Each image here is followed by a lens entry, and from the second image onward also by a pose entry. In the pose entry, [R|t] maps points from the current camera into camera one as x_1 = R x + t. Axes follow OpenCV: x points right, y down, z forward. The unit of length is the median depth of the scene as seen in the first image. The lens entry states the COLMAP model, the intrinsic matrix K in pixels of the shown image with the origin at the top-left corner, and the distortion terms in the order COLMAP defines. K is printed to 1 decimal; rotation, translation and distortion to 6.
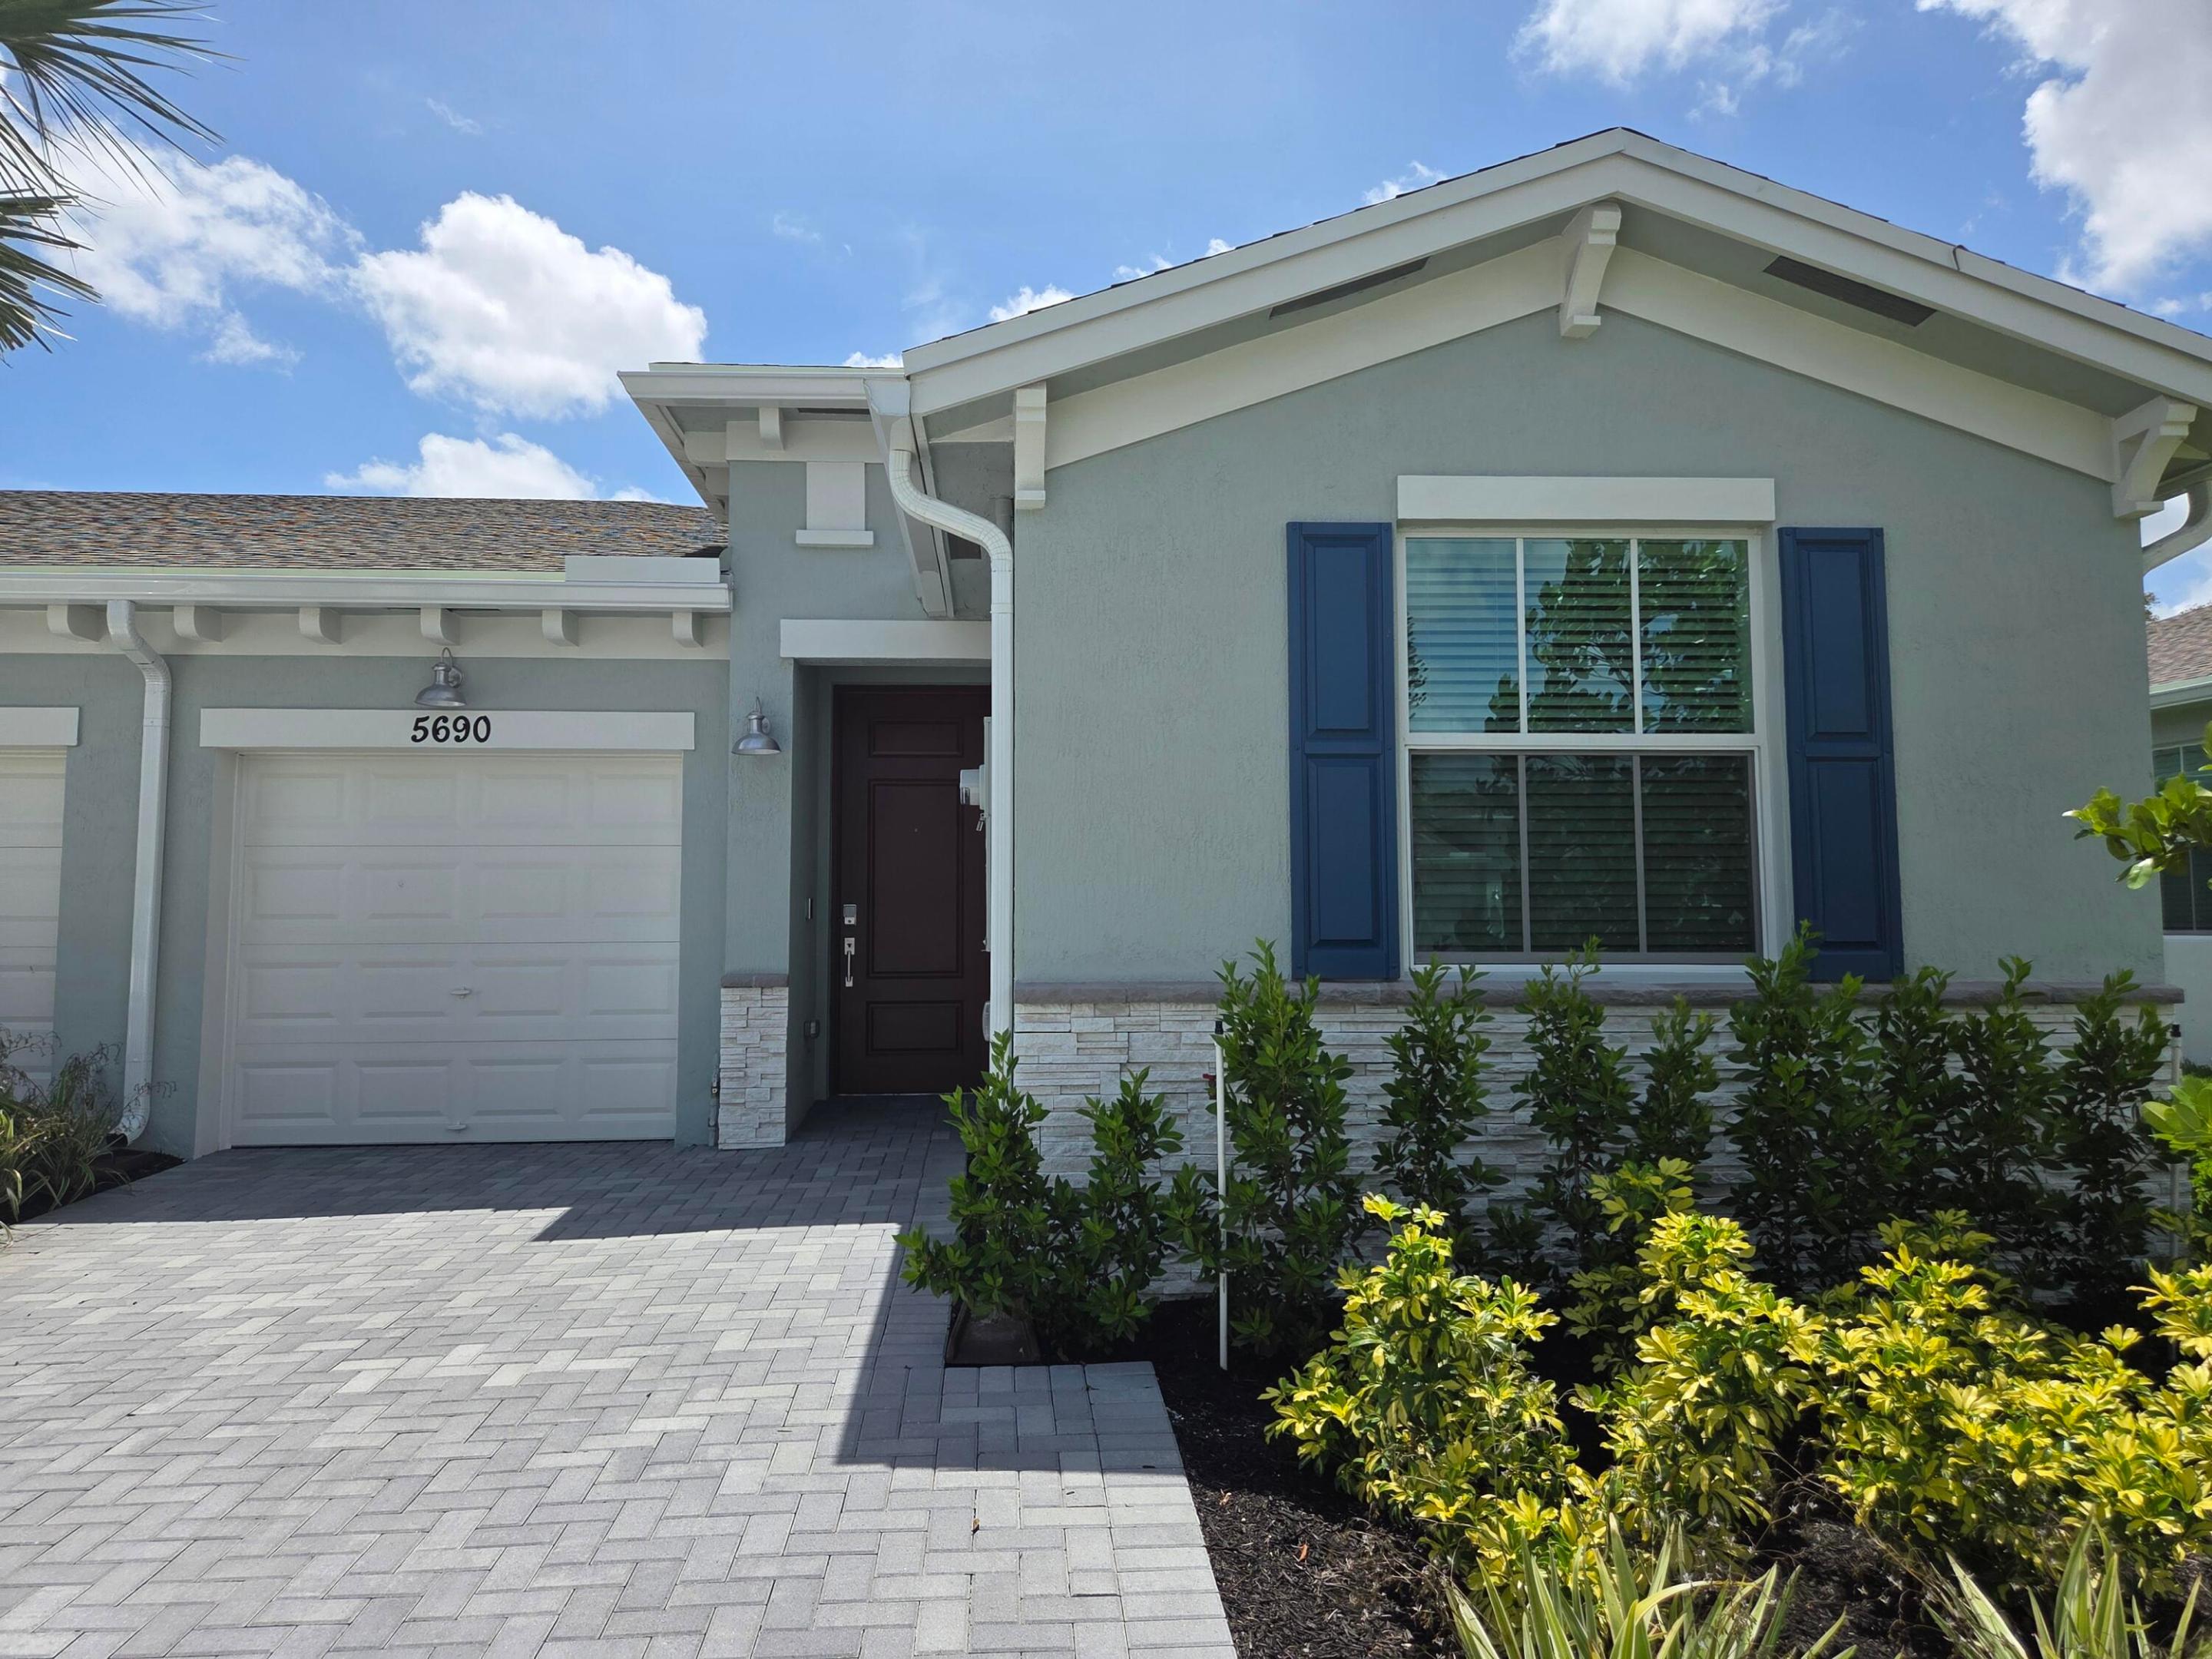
lens RADIAL K [[1483.9, 0, 1103.1], [0, 1483.9, 820.7], [0, 0, 1]] dist [0.077026, -0.072105]
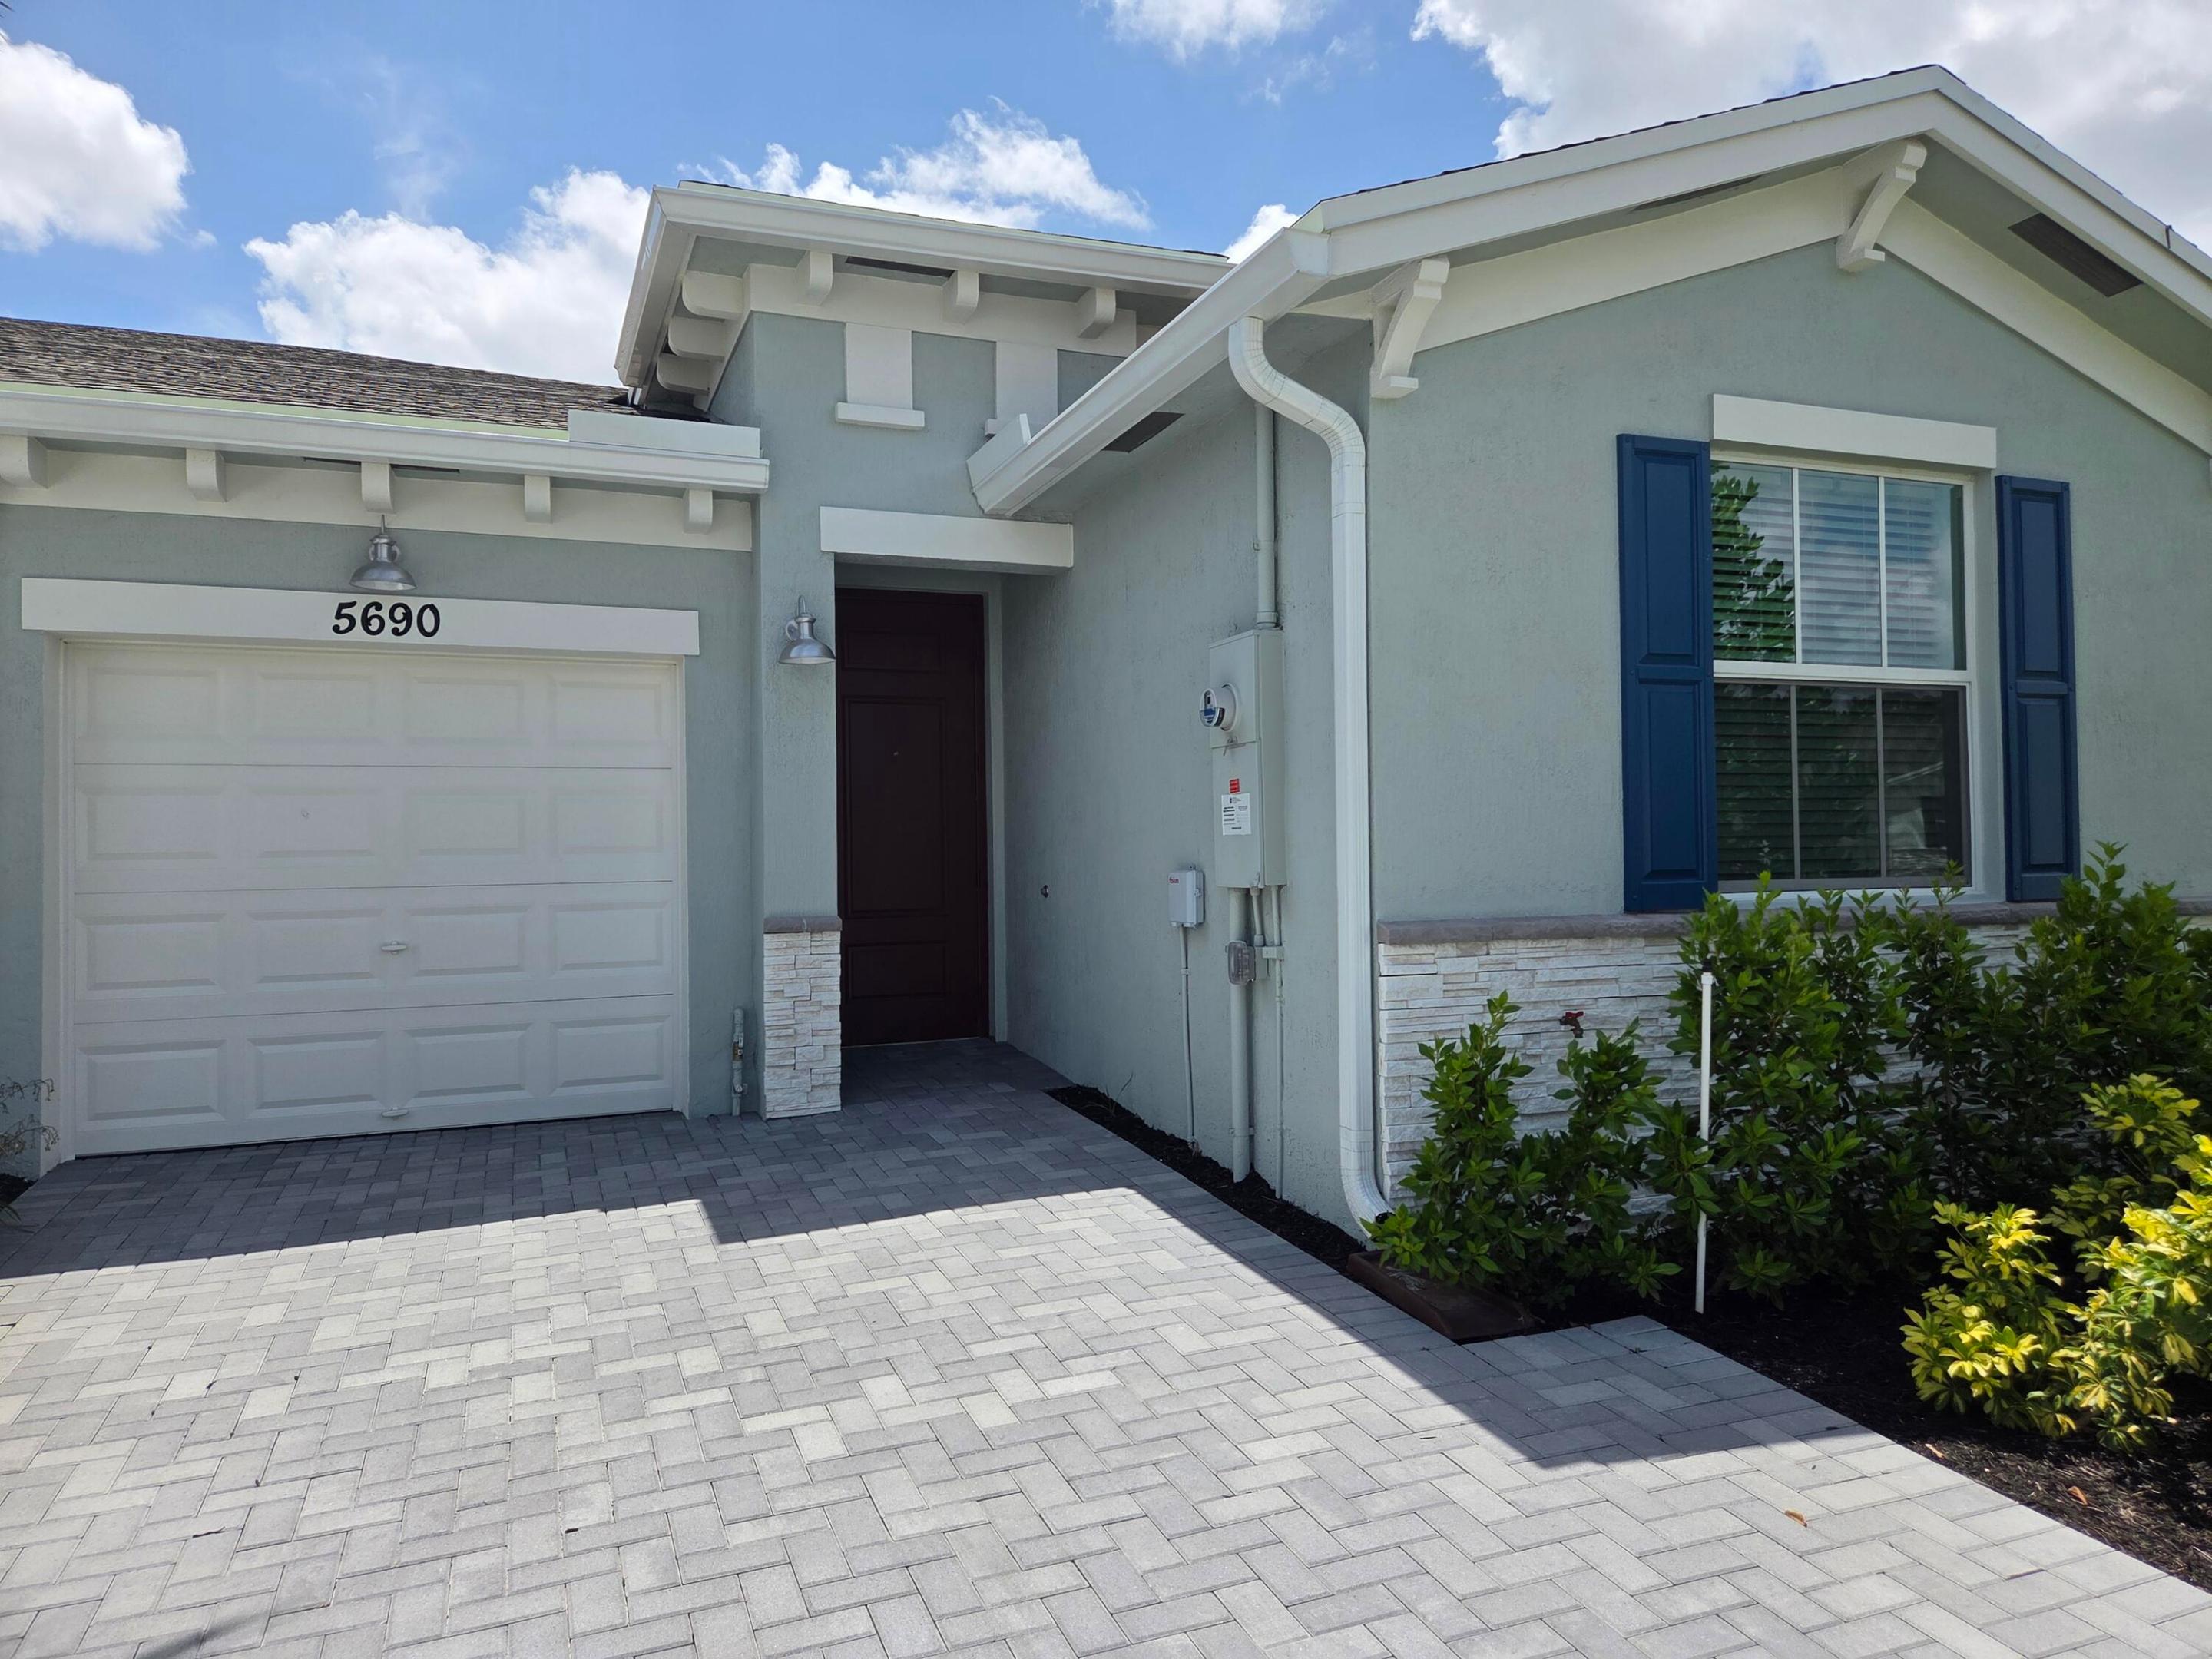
lens RADIAL K [[1477.3, 0, 1175.2], [0, 1477.3, 828.3], [0, 0, 1]] dist [0.072790, -0.071722]
pose [[0.949329, -0.005298, 0.314241, -0.430455], [-0.011763, 0.998558, 0.052372, 0.004647], [-0.314065, -0.053415, 0.947898, 0.164719]]
